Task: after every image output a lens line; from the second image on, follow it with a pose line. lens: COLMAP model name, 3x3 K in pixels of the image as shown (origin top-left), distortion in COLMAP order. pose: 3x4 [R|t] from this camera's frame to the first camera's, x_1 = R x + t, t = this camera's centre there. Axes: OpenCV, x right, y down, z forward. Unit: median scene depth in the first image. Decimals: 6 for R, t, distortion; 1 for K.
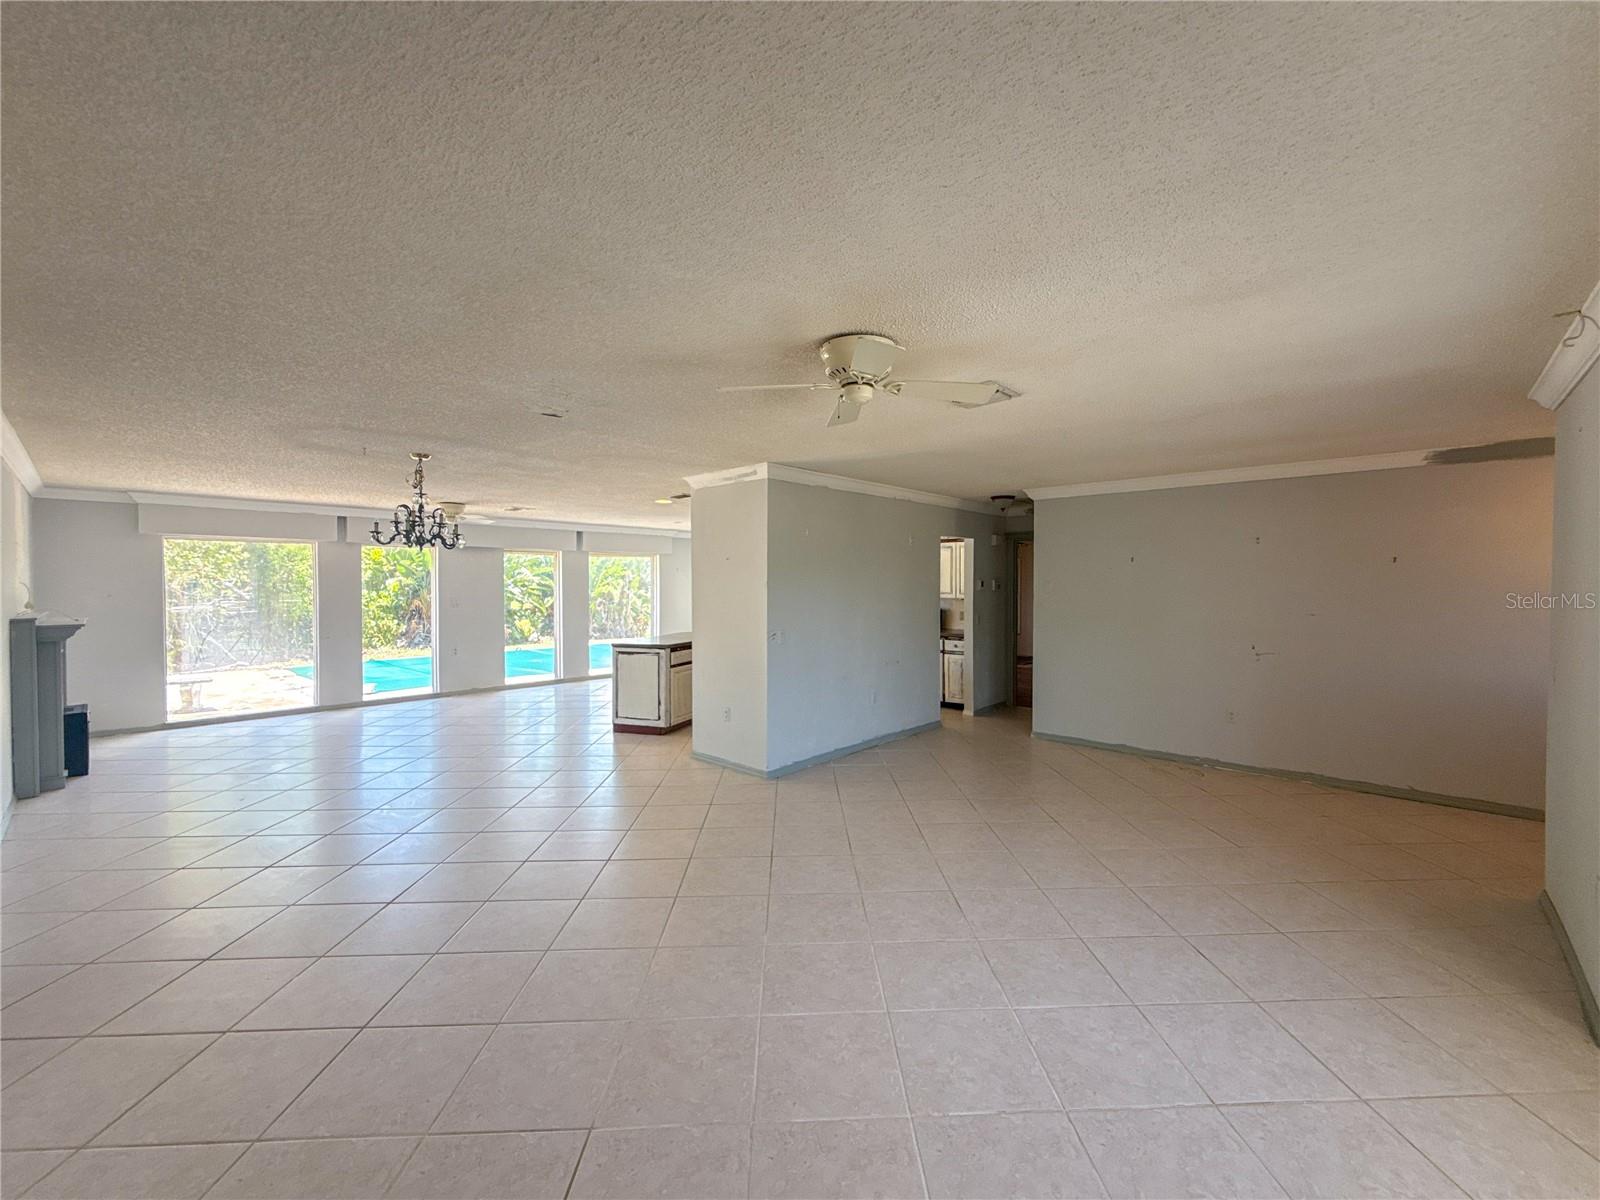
lens RADIAL K [[654.9, 0, 803.0], [0, 654.9, 600.4], [0, 0, 1]] dist [0.002401, 0.000376]
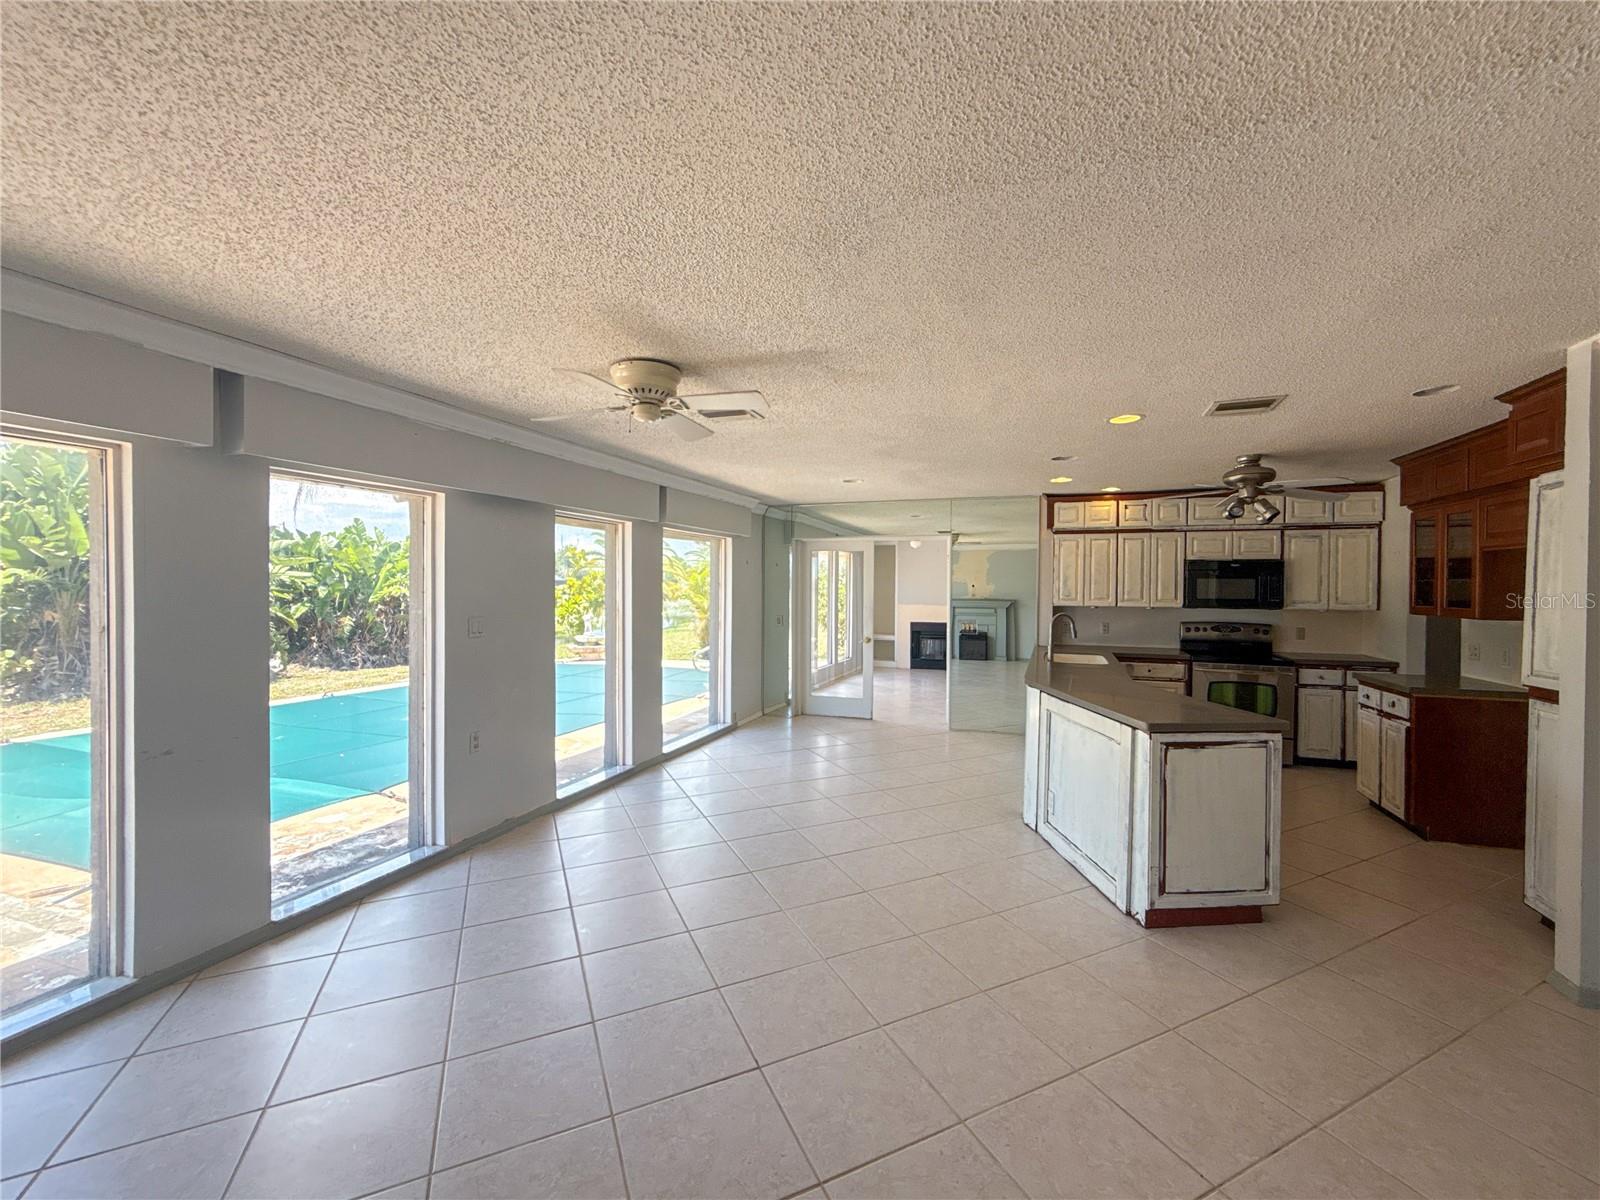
lens RADIAL K [[654.9, 0, 804.2], [0, 654.9, 598.0], [0, 0, 1]] dist [0.002401, 0.000376]
pose [[0.913342, -0.000746, 0.407193, -0.314188], [0.003474, 0.999976, -0.005961, -0.007629], [-0.407179, 0.006859, 0.913323, 0.322898]]
